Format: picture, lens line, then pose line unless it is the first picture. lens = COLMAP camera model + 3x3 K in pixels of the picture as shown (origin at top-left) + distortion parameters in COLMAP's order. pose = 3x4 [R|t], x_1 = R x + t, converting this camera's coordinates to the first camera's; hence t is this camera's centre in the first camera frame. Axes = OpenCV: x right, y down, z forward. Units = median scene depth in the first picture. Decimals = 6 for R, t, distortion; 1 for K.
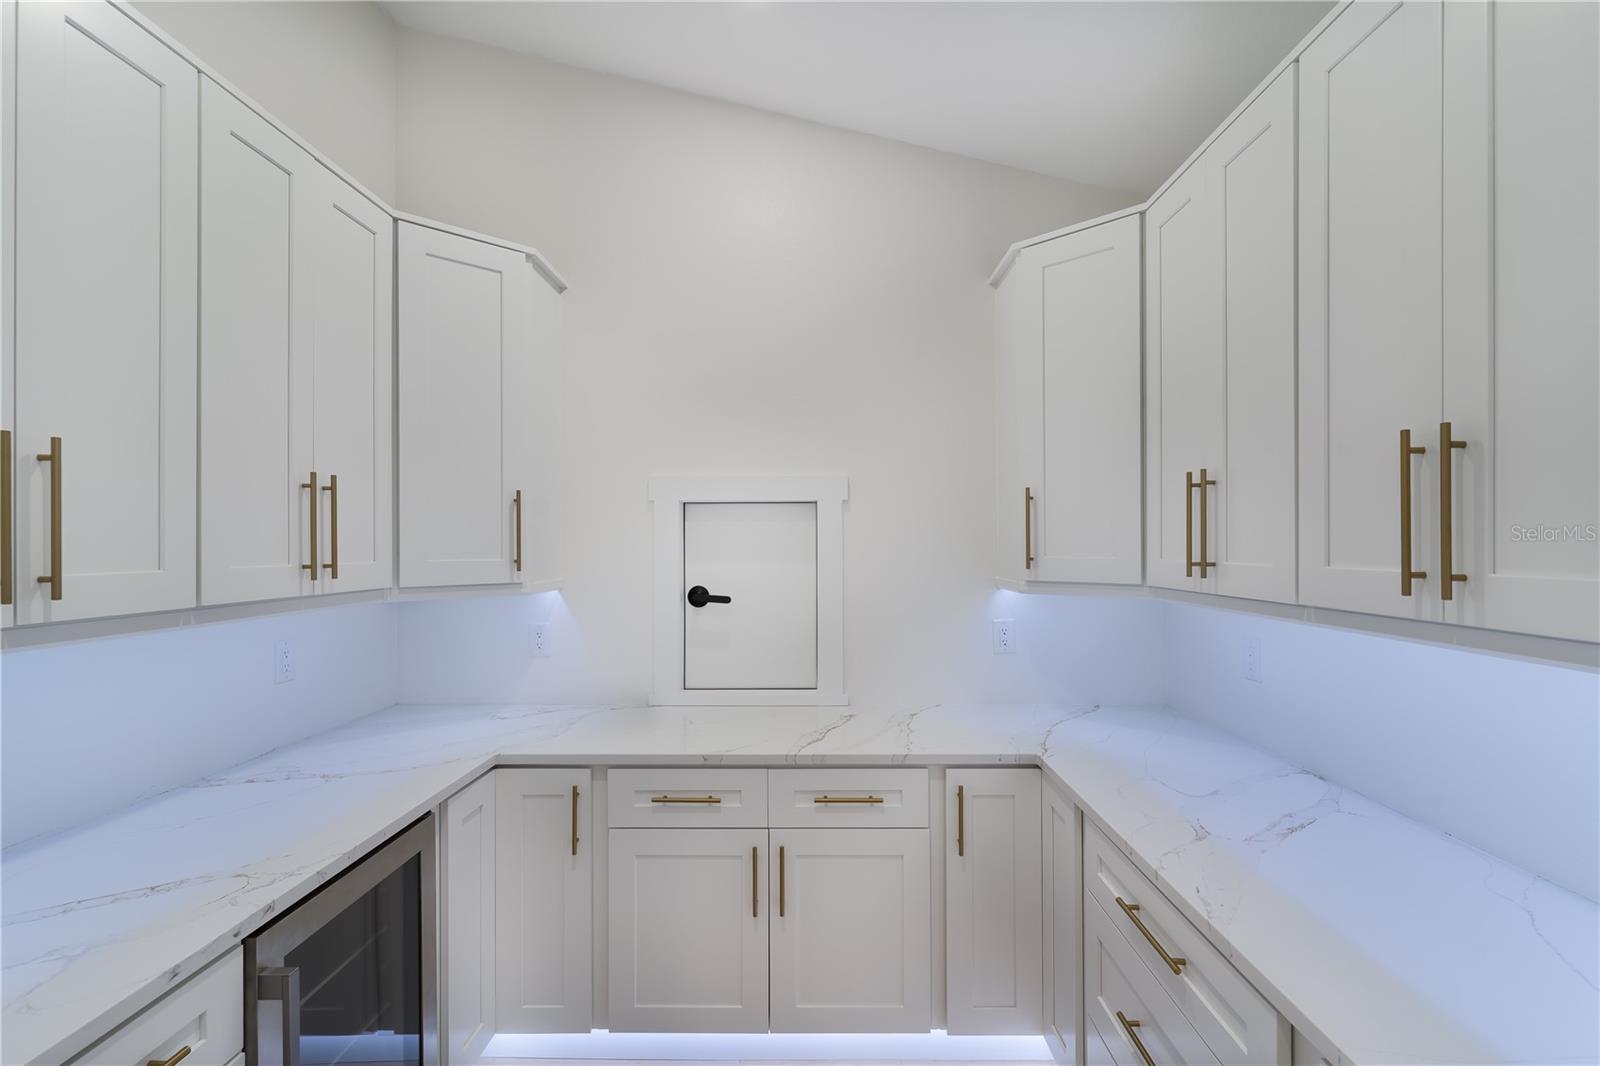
lens RADIAL K [[773.9, 0, 792.3], [0, 773.9, 540.0], [0, 0, 1]] dist [0.001522, -0.000461]
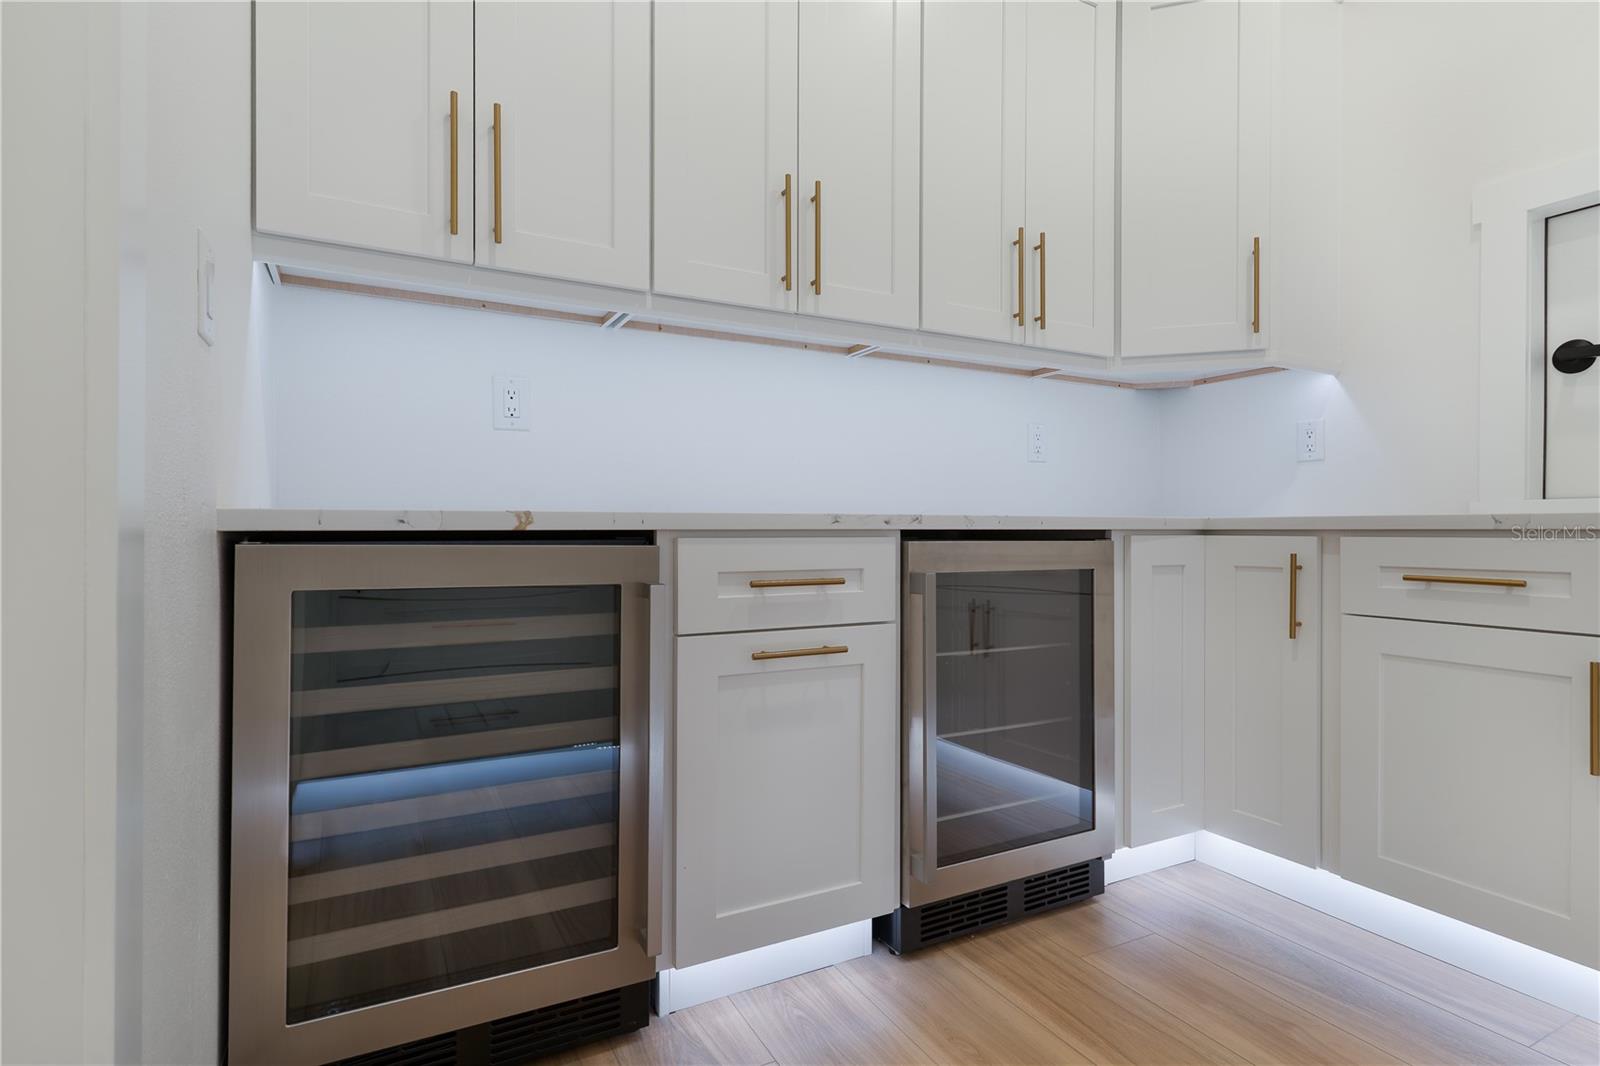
lens RADIAL K [[773.9, 0, 794.9], [0, 773.9, 532.8], [0, 0, 1]] dist [0.001522, -0.000461]
pose [[0.475625, 0.013283, -0.879548, 0.186710], [-0.009622, 0.999905, 0.009898, 0.290342], [0.879595, 0.003756, 0.475708, 0.146565]]
